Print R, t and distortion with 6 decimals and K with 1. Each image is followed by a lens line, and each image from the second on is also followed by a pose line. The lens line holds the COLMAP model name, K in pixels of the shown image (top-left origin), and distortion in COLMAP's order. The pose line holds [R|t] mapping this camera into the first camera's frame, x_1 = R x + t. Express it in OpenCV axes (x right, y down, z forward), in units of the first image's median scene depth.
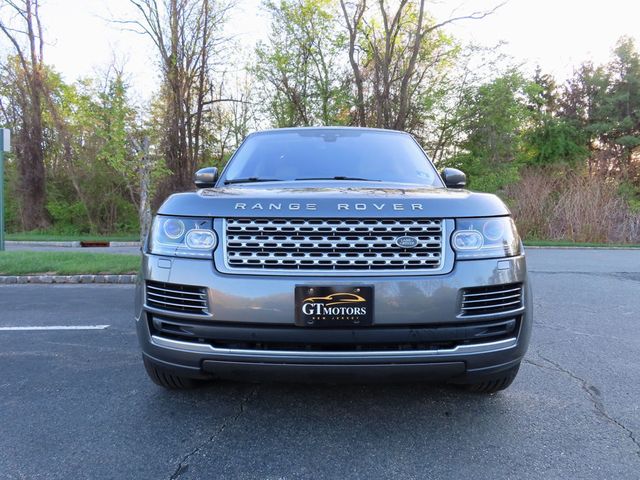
lens RADIAL K [[459.2, 0, 320.0], [0, 459.2, 240.0], [0, 0, 1]] dist [-0.011749, 0.004672]
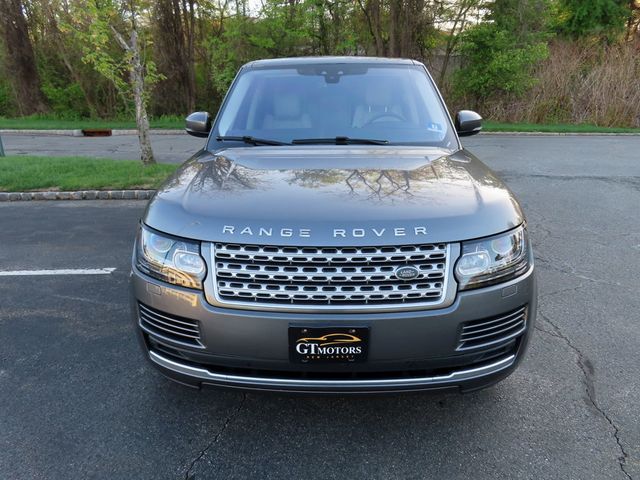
lens RADIAL K [[459.2, 0, 320.0], [0, 459.2, 240.0], [0, 0, 1]] dist [-0.011749, 0.004672]
pose [[0.999719, -0.004225, -0.023333, 0.033180], [0.010546, 0.960548, 0.277915, -0.316644], [0.021238, -0.278083, 0.960322, 0.114362]]
